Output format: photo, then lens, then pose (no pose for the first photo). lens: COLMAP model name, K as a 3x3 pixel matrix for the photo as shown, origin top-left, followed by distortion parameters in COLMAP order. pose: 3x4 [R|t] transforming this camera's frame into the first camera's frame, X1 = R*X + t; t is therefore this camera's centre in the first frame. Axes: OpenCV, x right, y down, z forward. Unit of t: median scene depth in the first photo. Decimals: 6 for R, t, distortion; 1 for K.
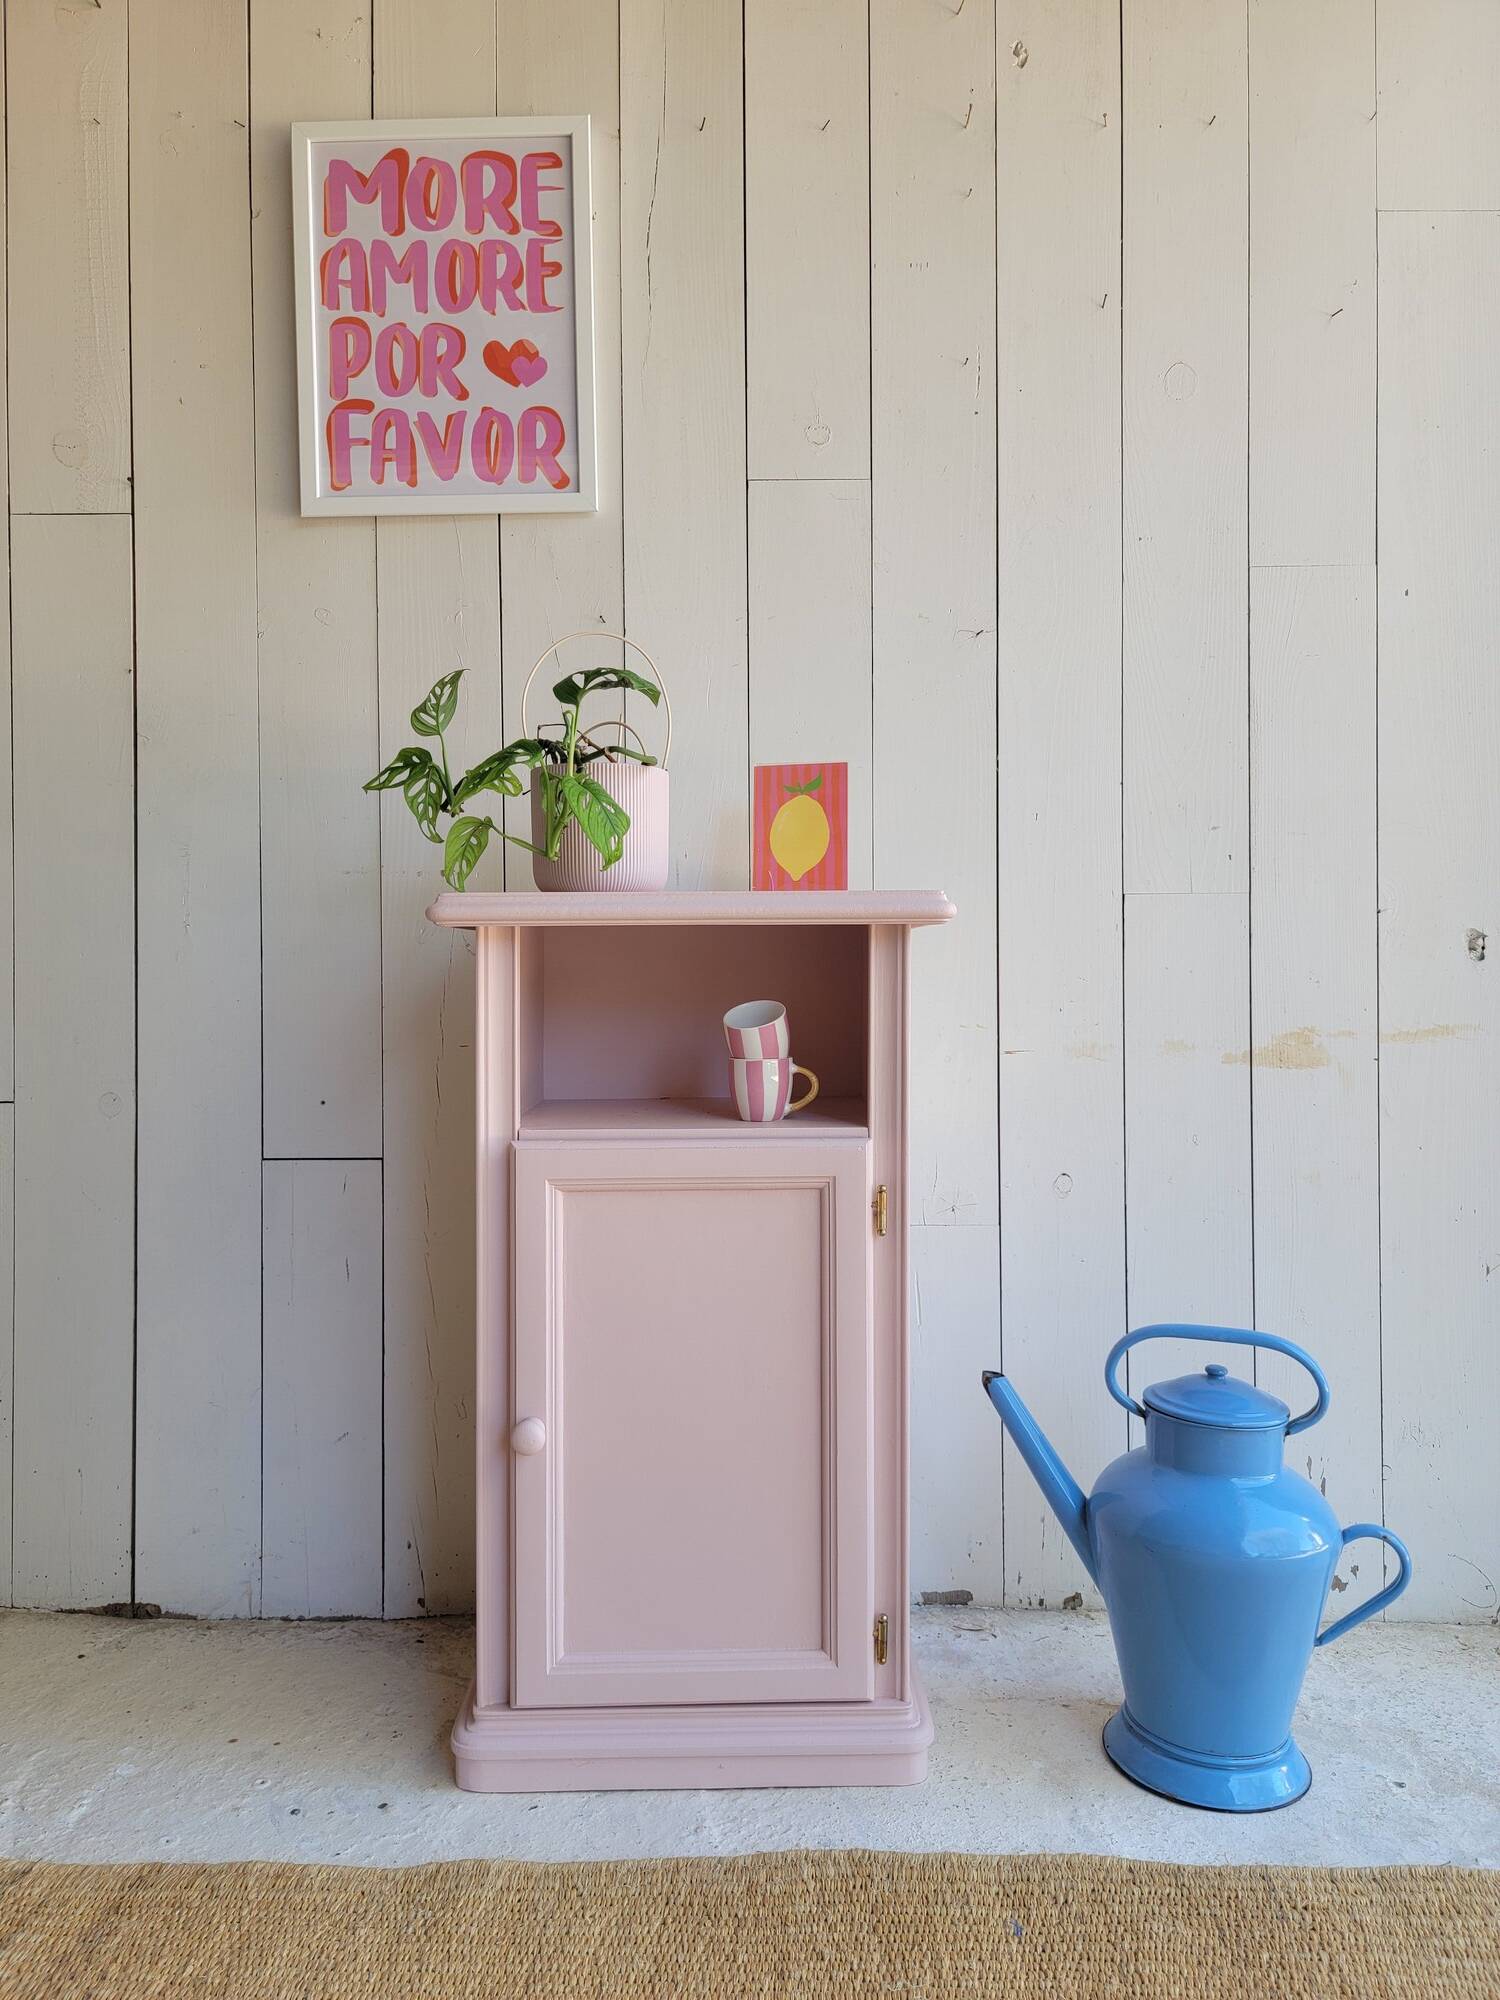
lens RADIAL K [[1429.1, 0, 770.7], [0, 1429.1, 994.4], [0, 0, 1]] dist [0.052537, -0.061074]
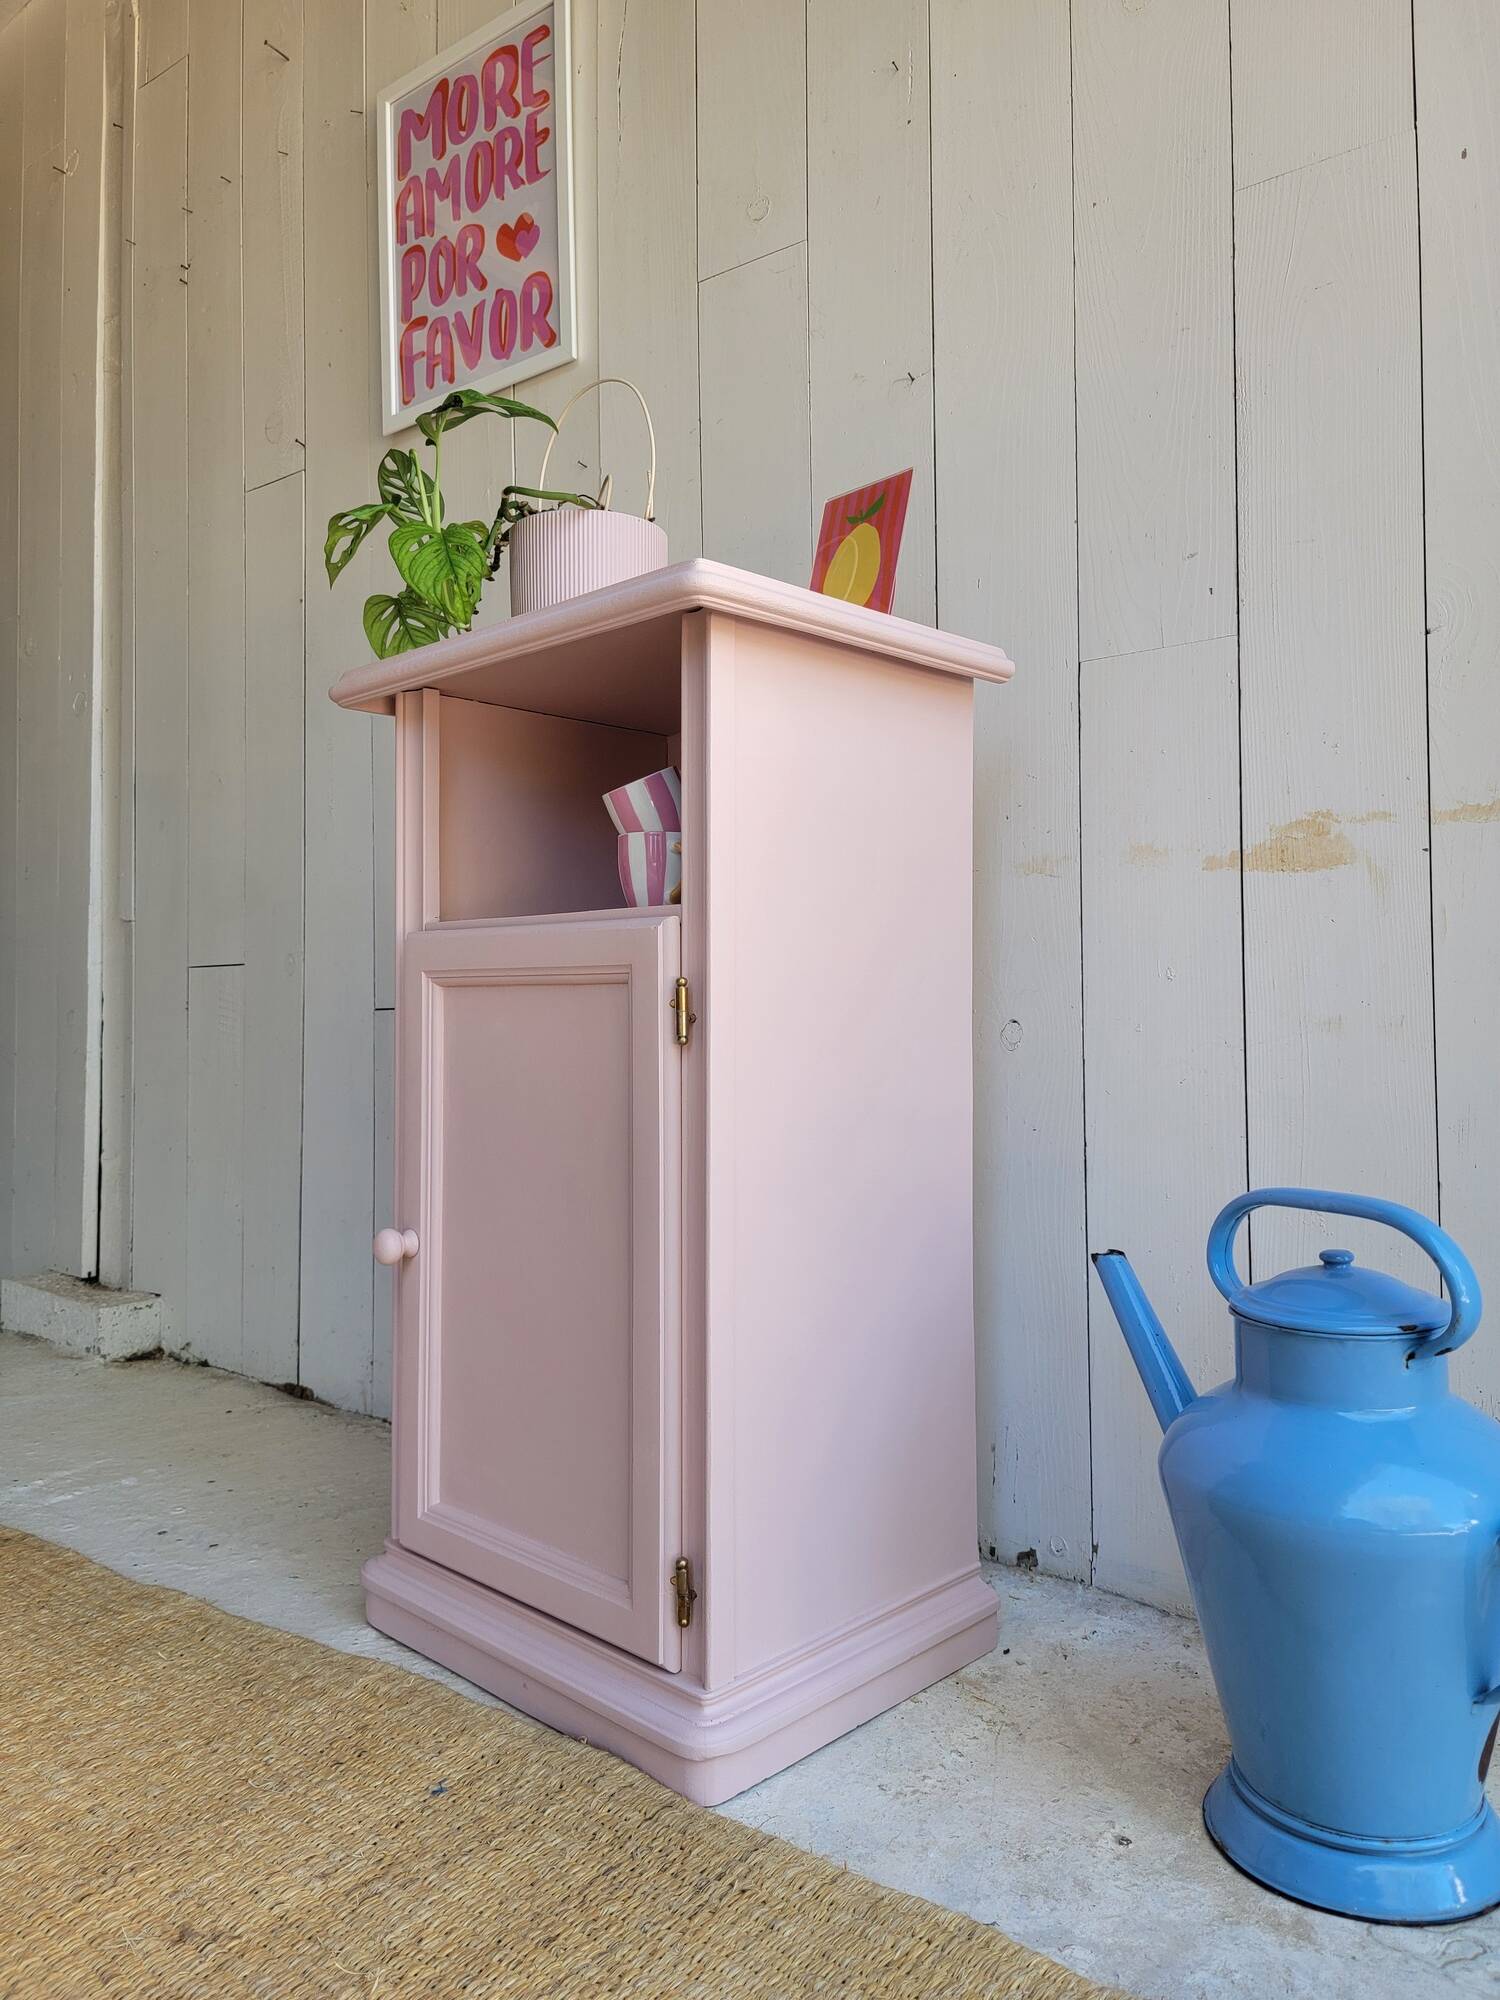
lens RADIAL K [[1429.1, 0, 756.8], [0, 1429.1, 987.4], [0, 0, 1]] dist [0.052537, -0.061074]
pose [[0.808823, -0.014990, -0.587861, 0.565599], [0.004740, 0.999809, -0.018973, 0.121730], [0.588033, 0.012560, 0.808739, 0.267528]]
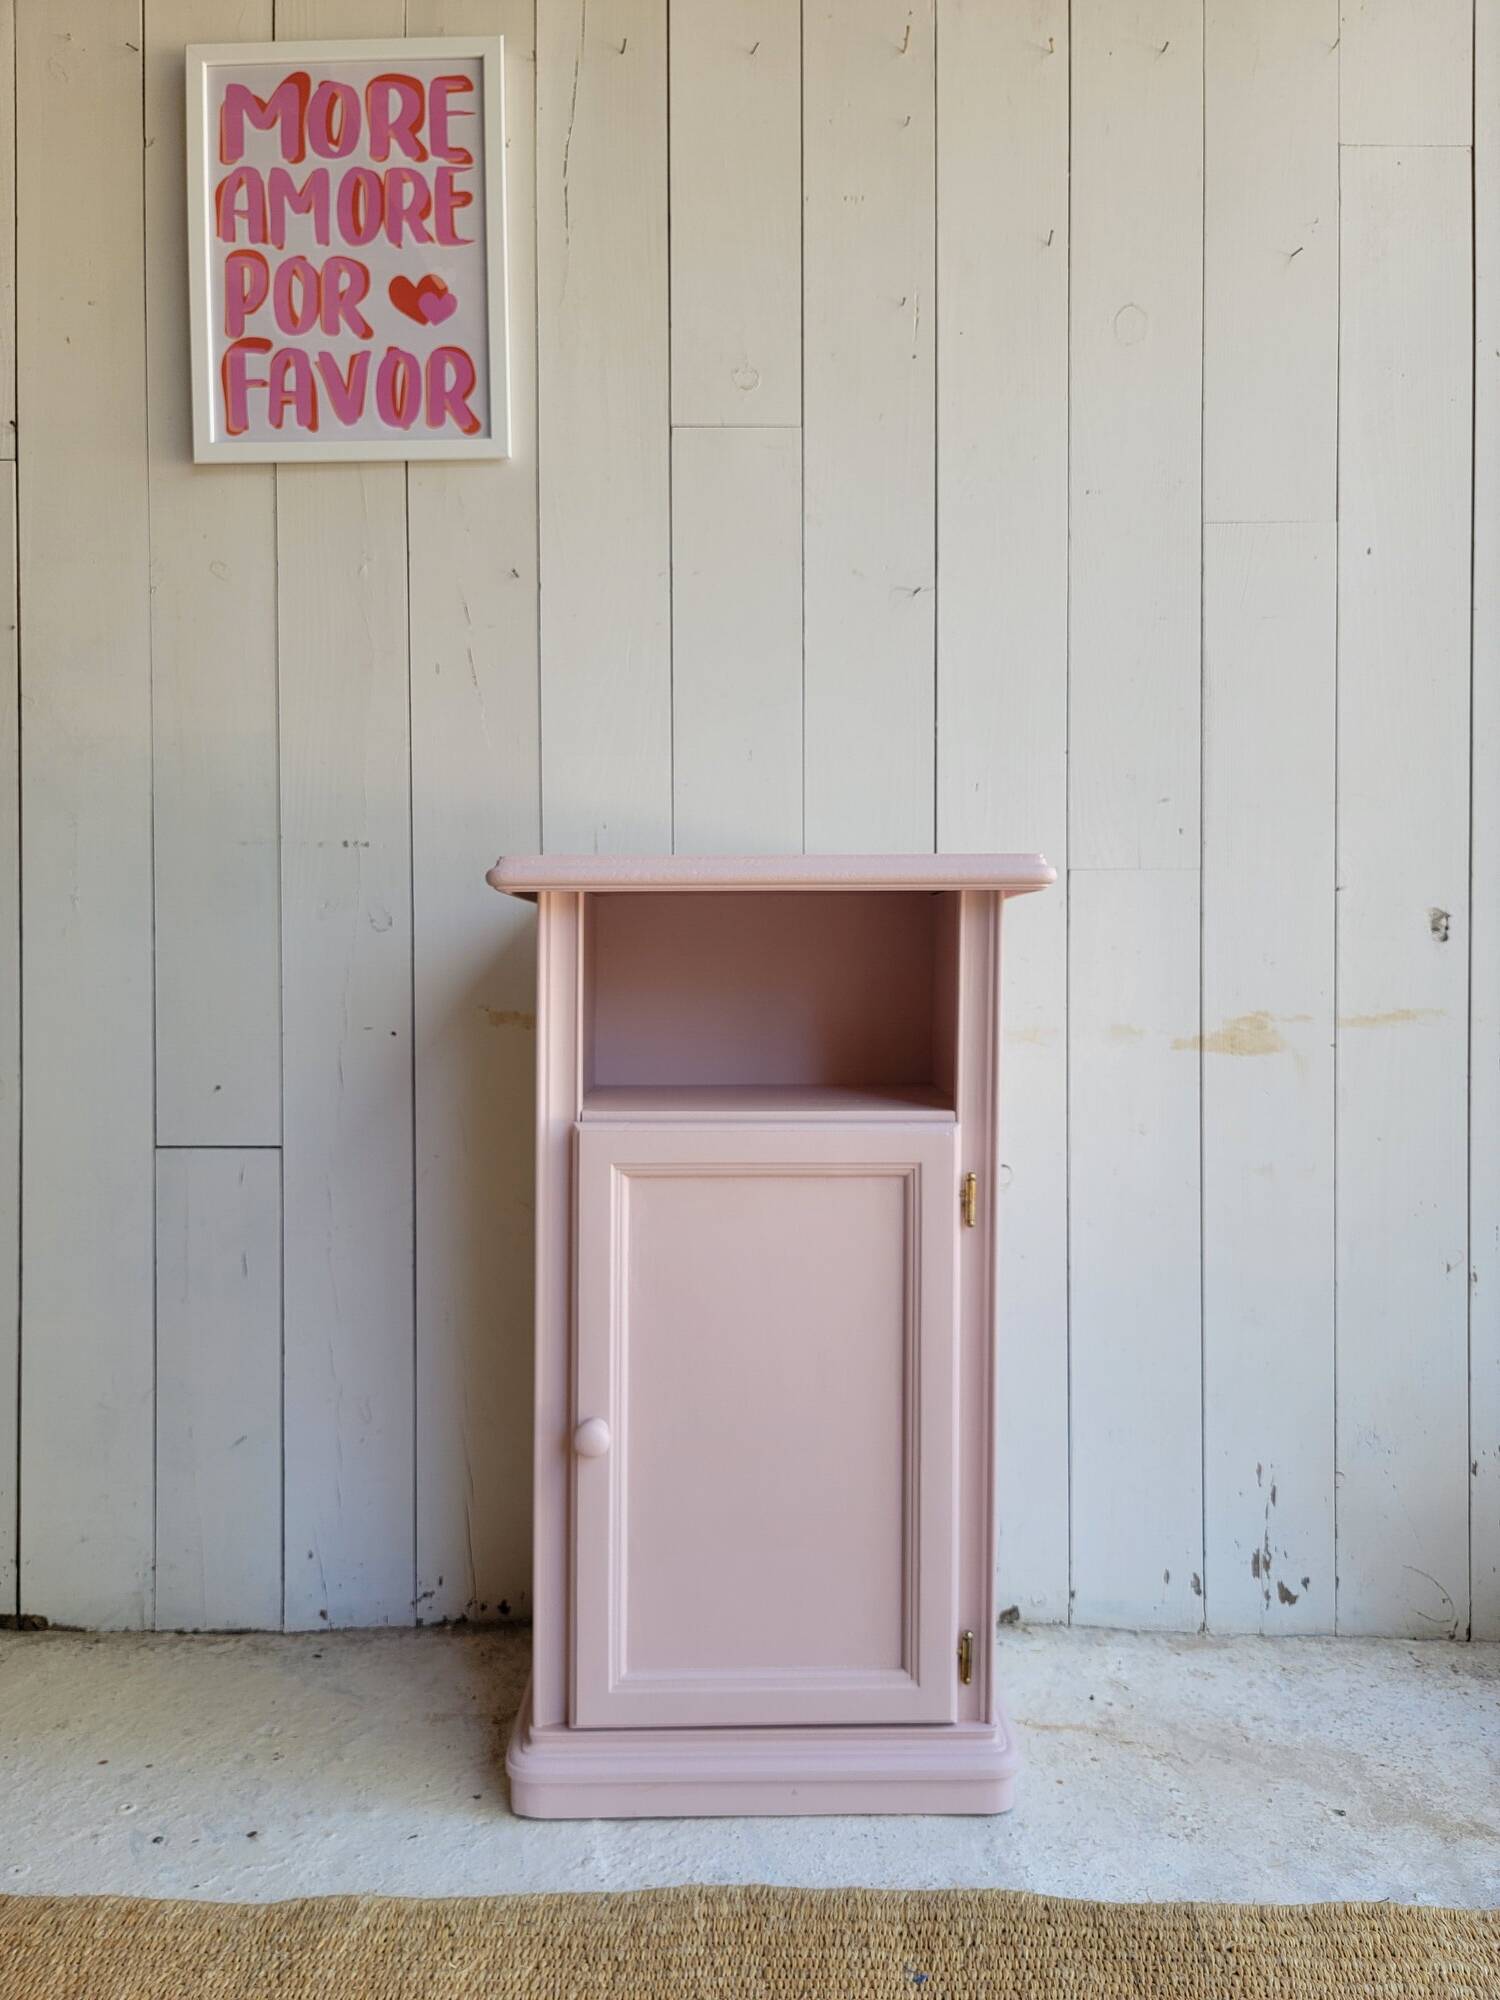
lens RADIAL K [[1429.1, 0, 772.7], [0, 1429.1, 1012.3], [0, 0, 1]] dist [0.052537, -0.061074]
pose [[0.999983, 0.003928, 0.004352, 0.048169], [-0.003976, 0.999930, 0.011129, 0.014148], [-0.004308, -0.011146, 0.999929, 0.055192]]
